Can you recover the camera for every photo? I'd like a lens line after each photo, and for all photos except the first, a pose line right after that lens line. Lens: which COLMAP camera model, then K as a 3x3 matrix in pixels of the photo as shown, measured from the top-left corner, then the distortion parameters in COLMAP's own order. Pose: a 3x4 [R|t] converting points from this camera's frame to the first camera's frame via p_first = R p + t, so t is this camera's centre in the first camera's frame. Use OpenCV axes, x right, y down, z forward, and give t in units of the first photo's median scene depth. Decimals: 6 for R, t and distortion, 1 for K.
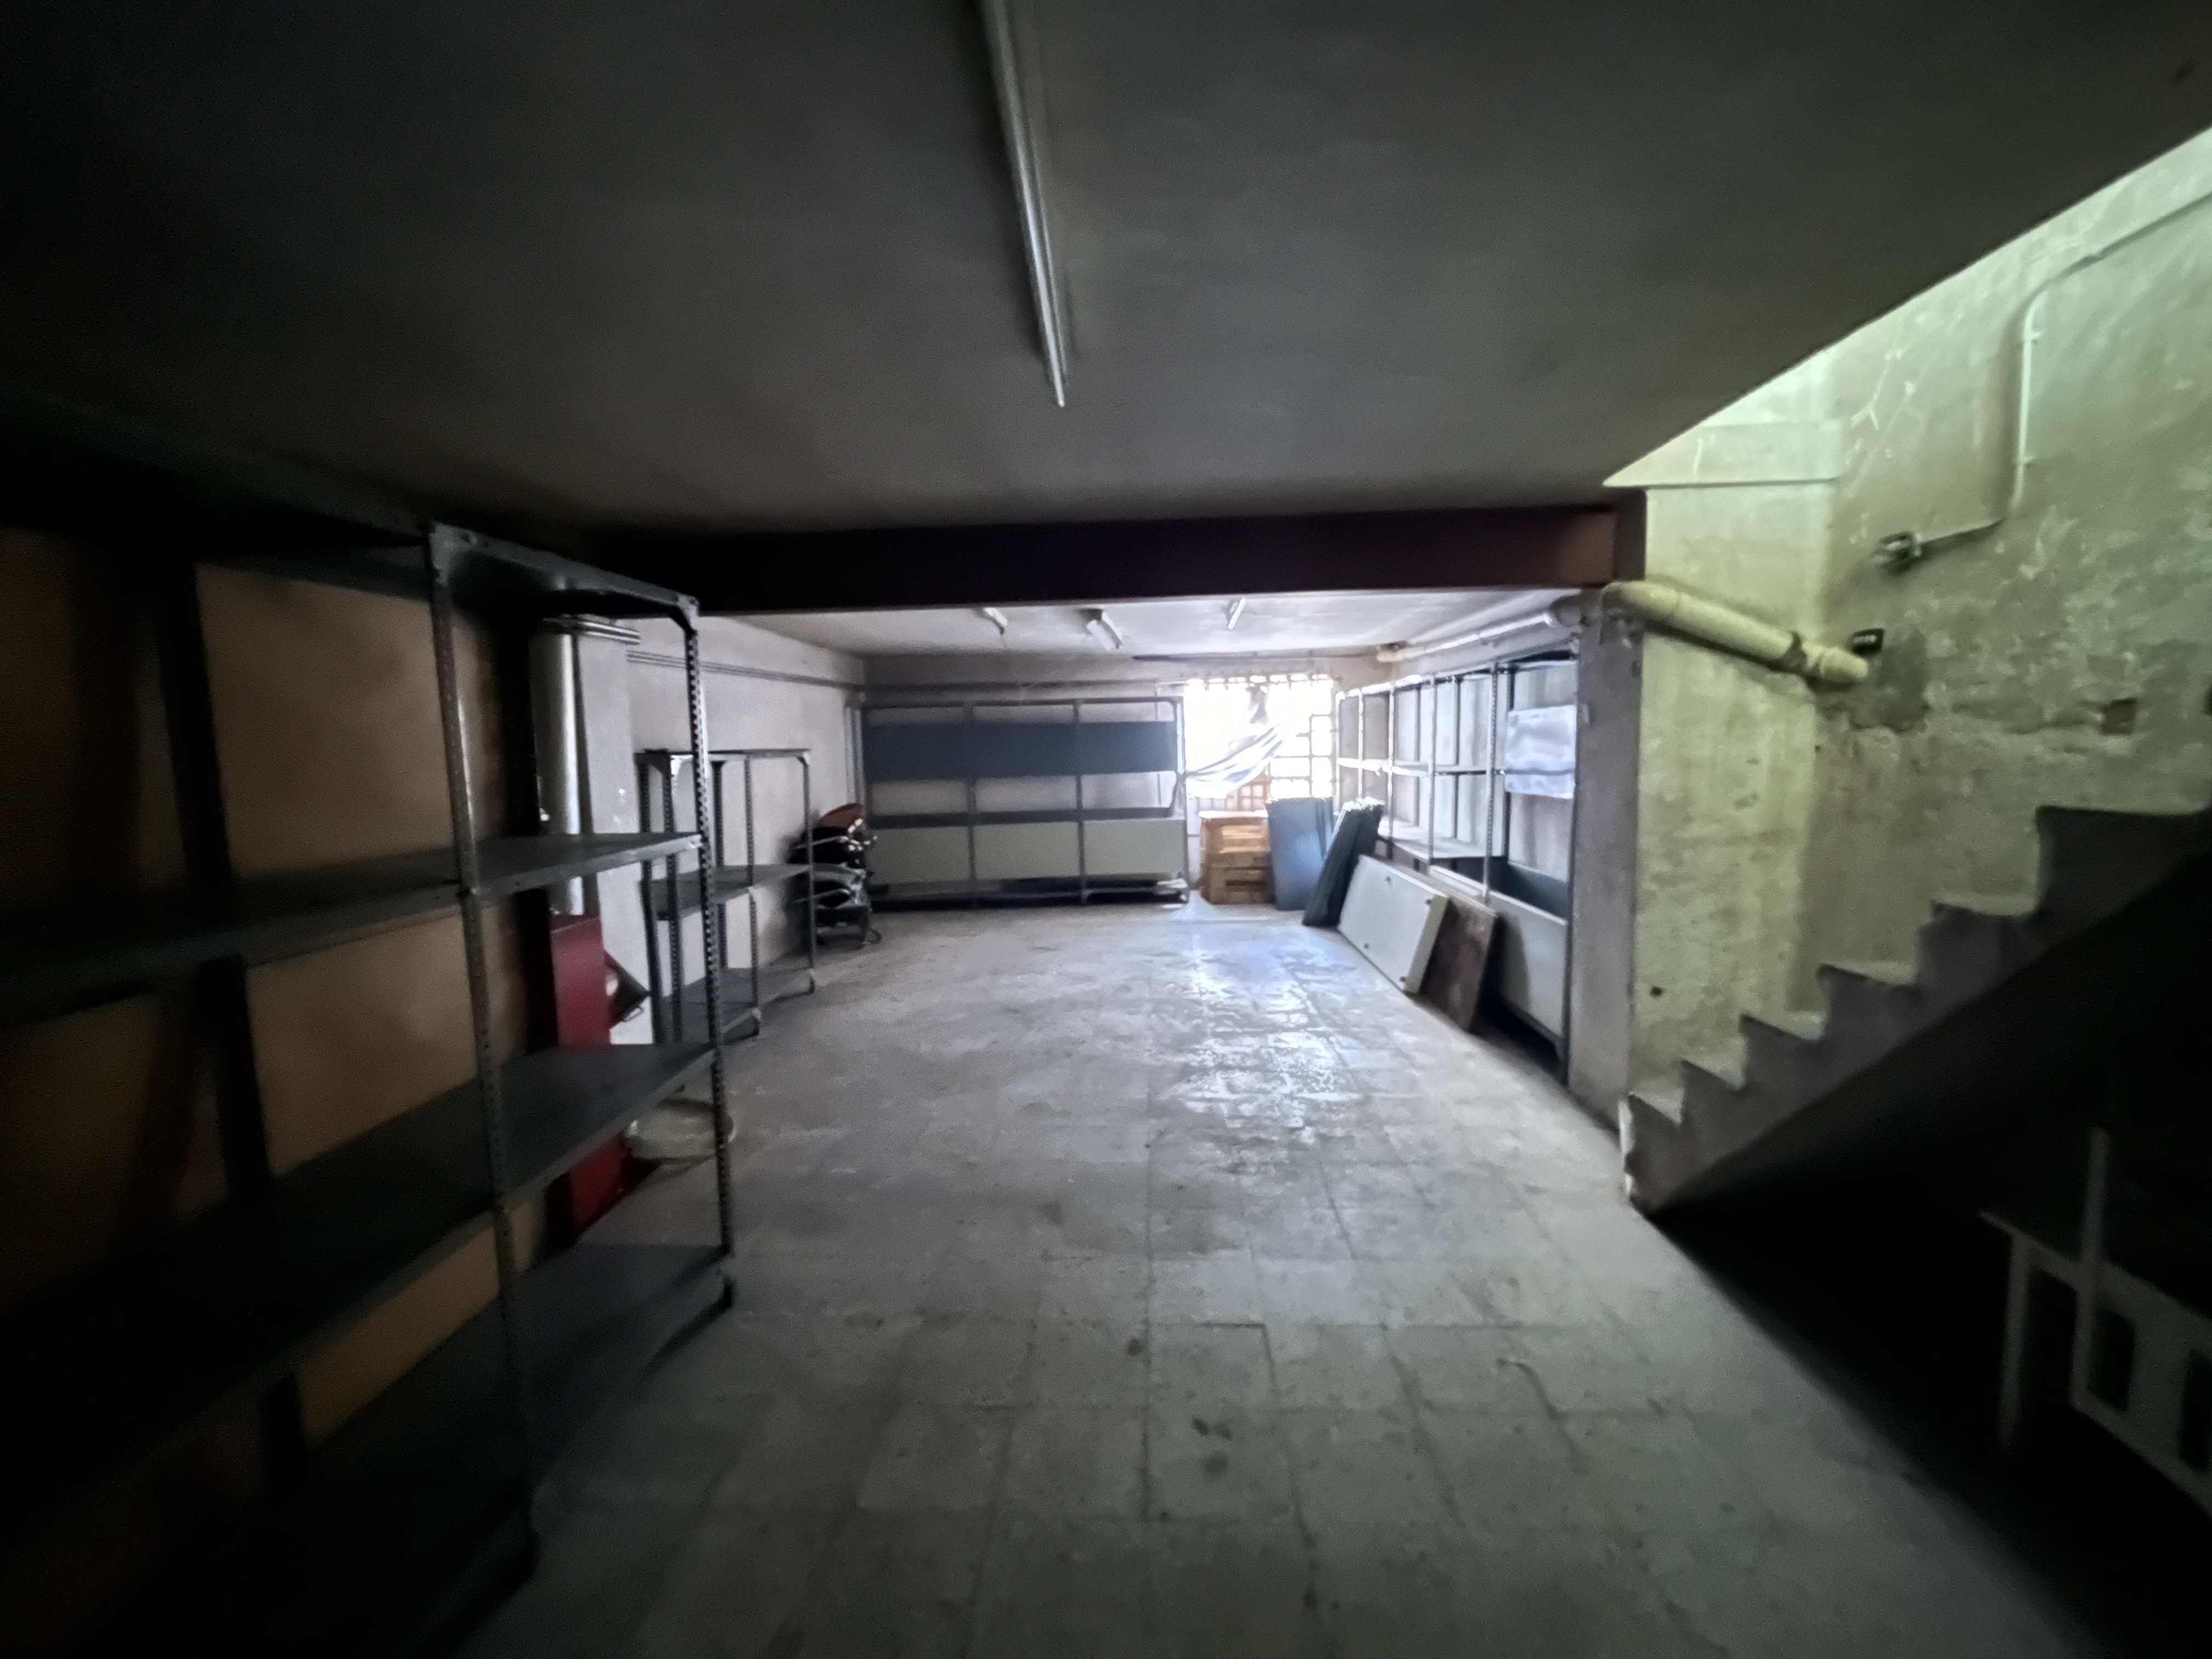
lens RADIAL K [[895.5, 0, 1094.0], [0, 895.5, 825.2], [0, 0, 1]] dist [-0.002922, 0.000033]
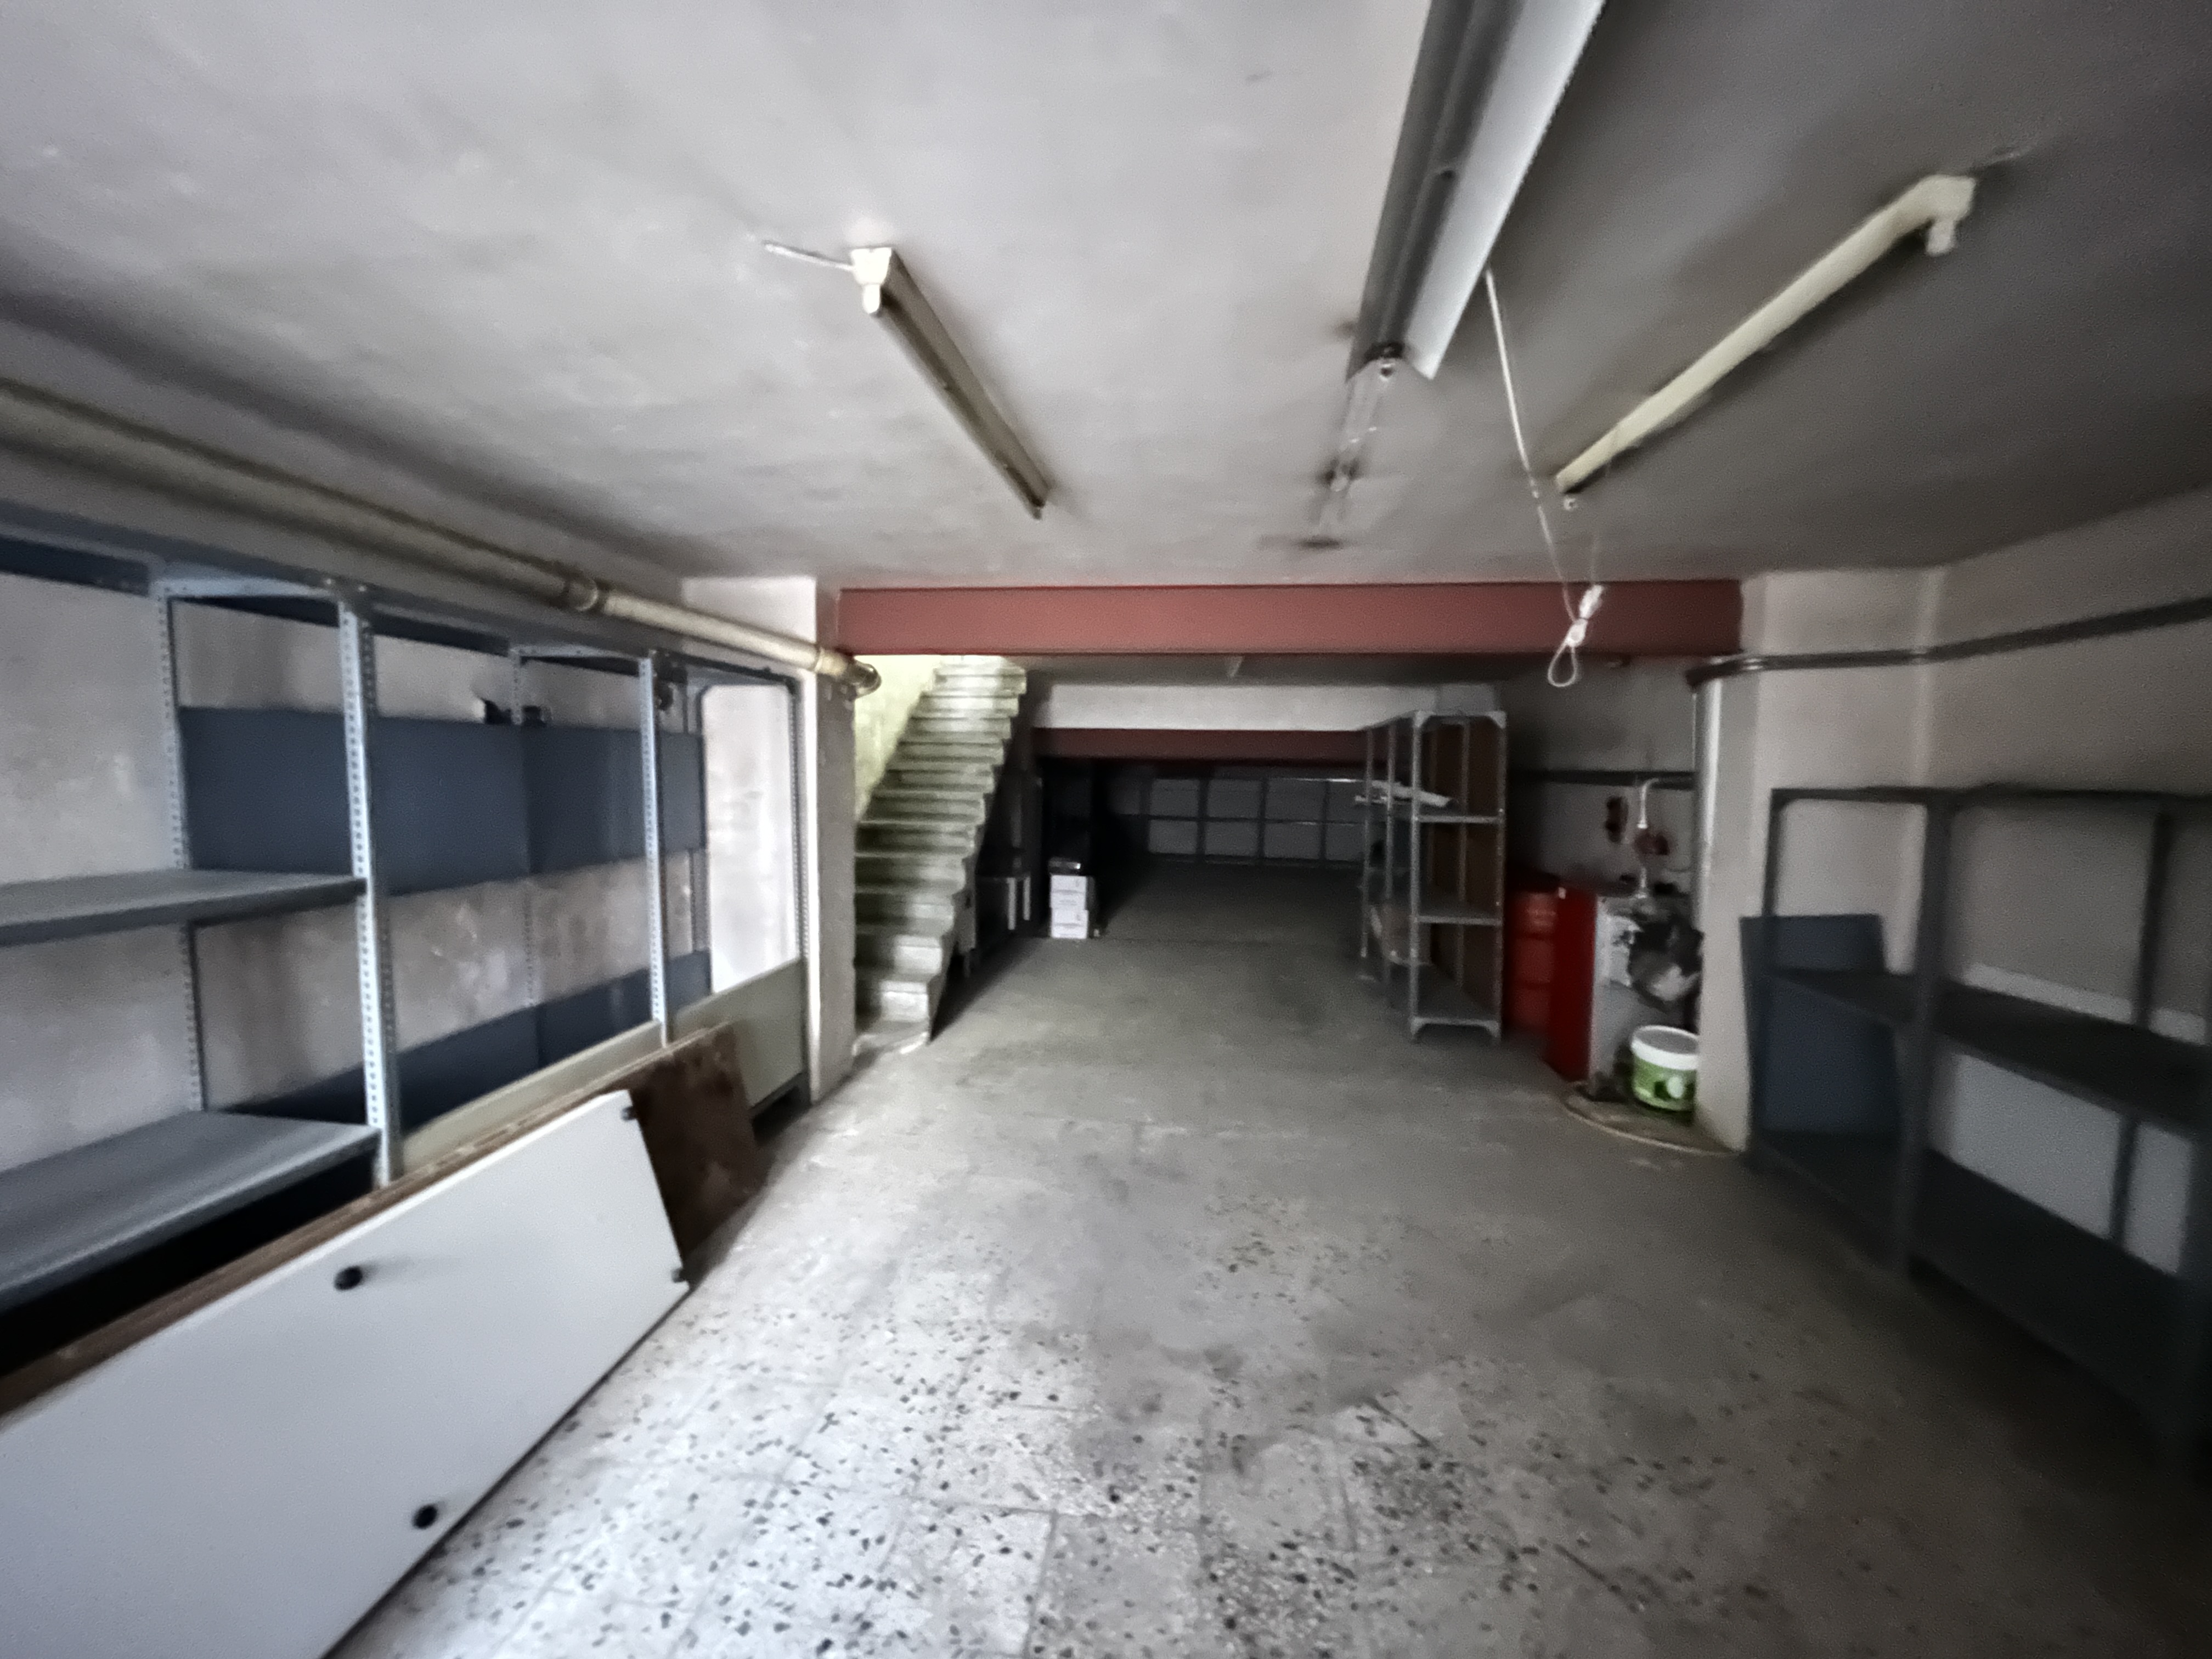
lens RADIAL K [[895.5, 0, 1097.9], [0, 895.5, 831.6], [0, 0, 1]] dist [-0.002922, 0.000033]
pose [[-0.997601, 0.005501, 0.069008, 0.128084], [0.016252, 0.987589, 0.156218, -0.206329], [-0.067292, 0.156964, -0.985309, 2.165672]]
